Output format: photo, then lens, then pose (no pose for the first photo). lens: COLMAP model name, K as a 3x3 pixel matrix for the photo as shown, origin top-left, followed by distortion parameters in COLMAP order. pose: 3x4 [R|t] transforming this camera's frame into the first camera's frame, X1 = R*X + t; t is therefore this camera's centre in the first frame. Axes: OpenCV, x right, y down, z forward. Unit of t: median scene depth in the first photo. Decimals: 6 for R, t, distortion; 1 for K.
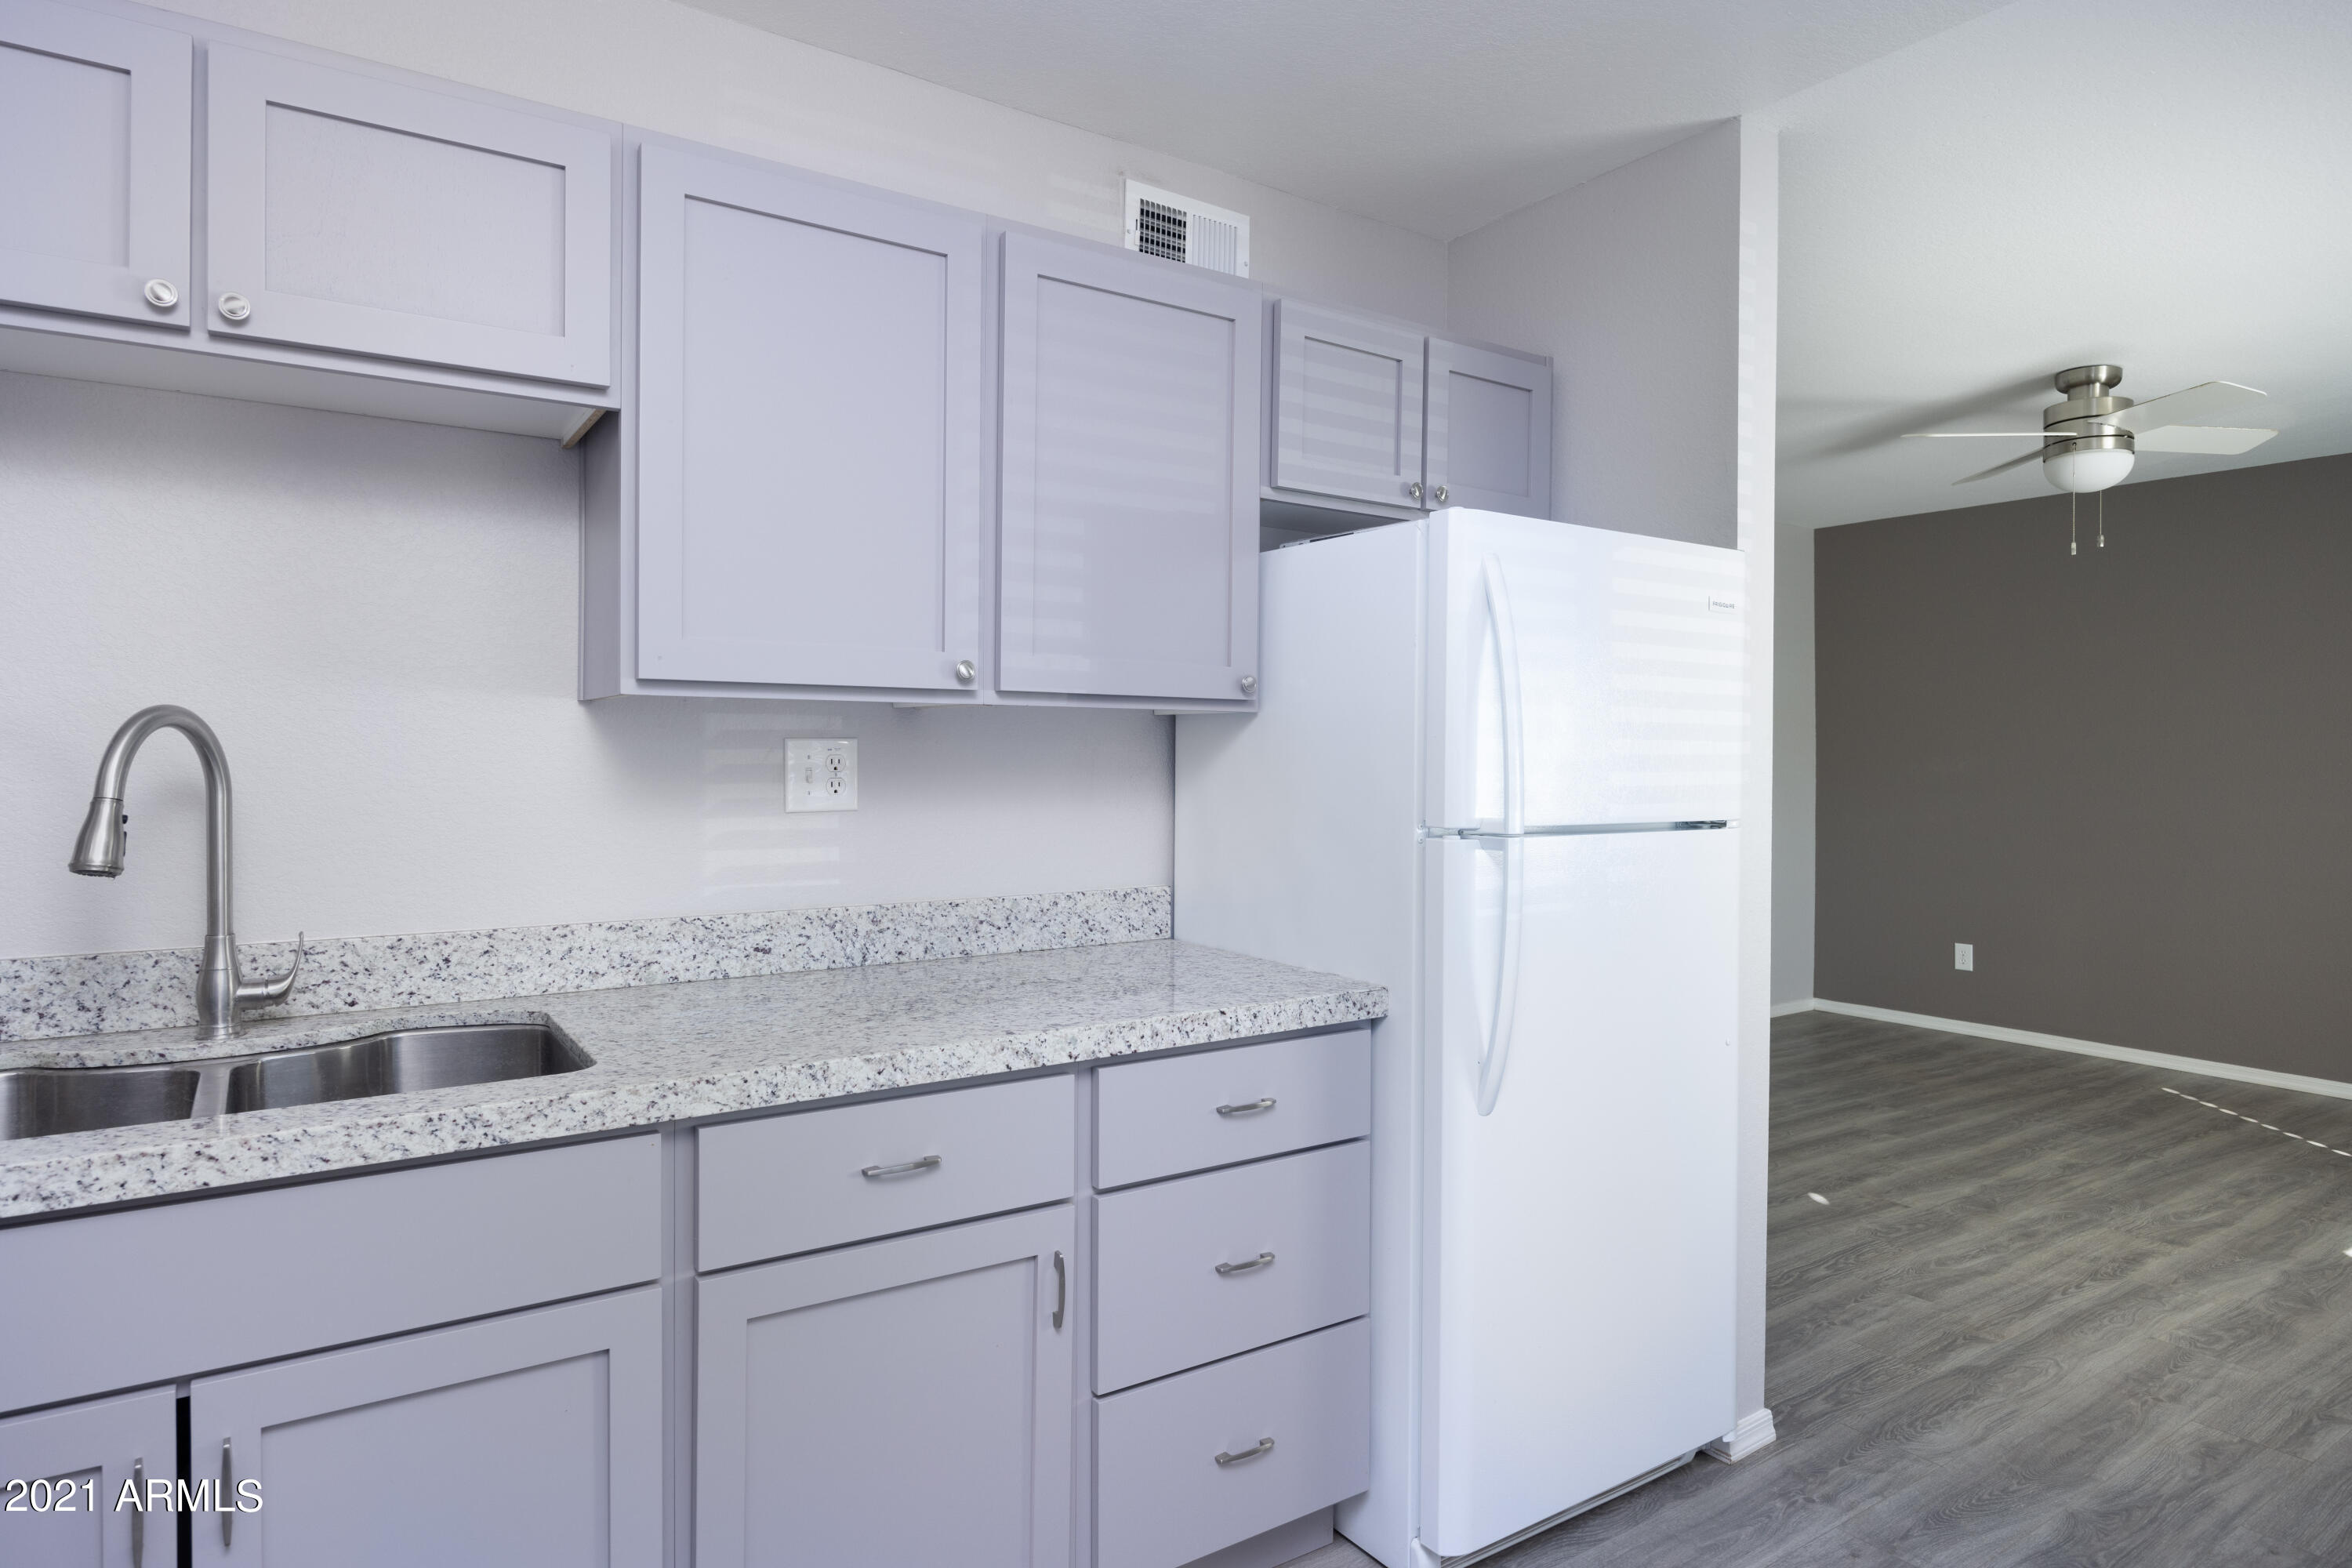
lens RADIAL K [[1322.8, 0, 1190.5], [0, 1322.8, 763.7], [0, 0, 1]] dist [-0.001654, -0.000034]
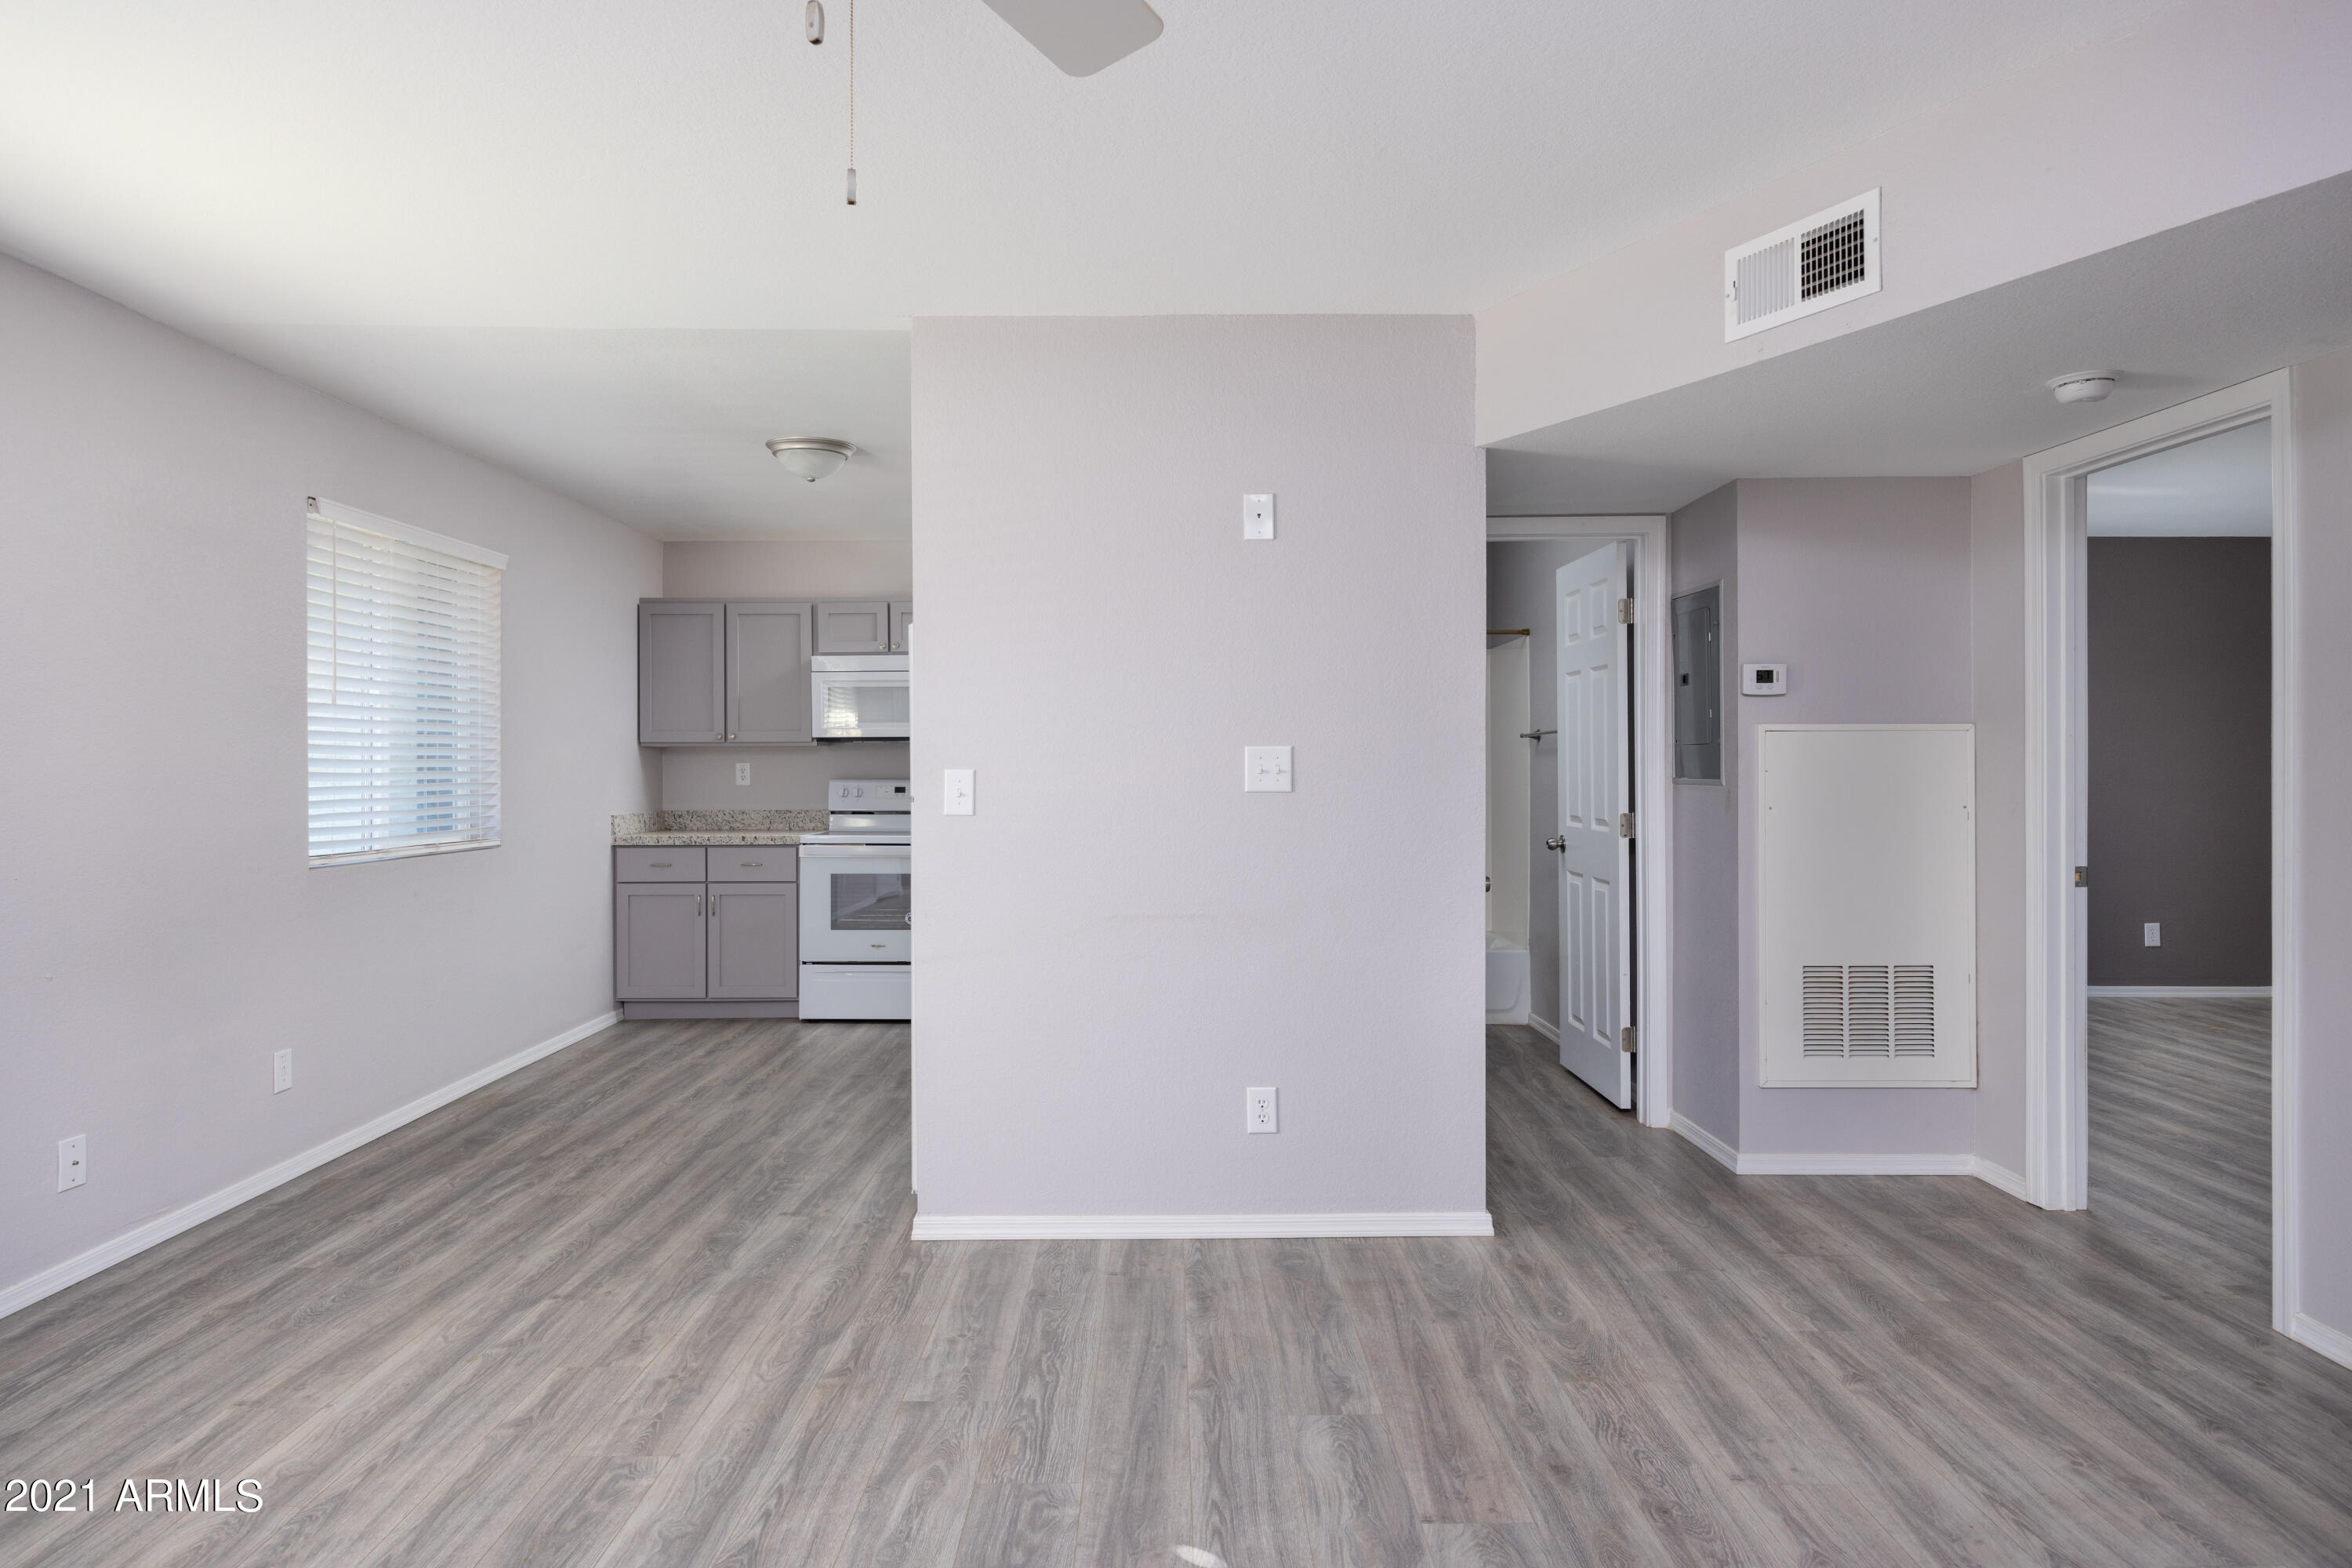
lens RADIAL K [[1322.8, 0, 1190.5], [0, 1322.8, 763.7], [0, 0, 1]] dist [-0.001654, -0.000034]
pose [[-0.549108, 0.002053, -0.835749, 1.269620], [0.000135, 0.999997, 0.002369, -0.002130], [0.835751, 0.001188, -0.549107, 1.761557]]
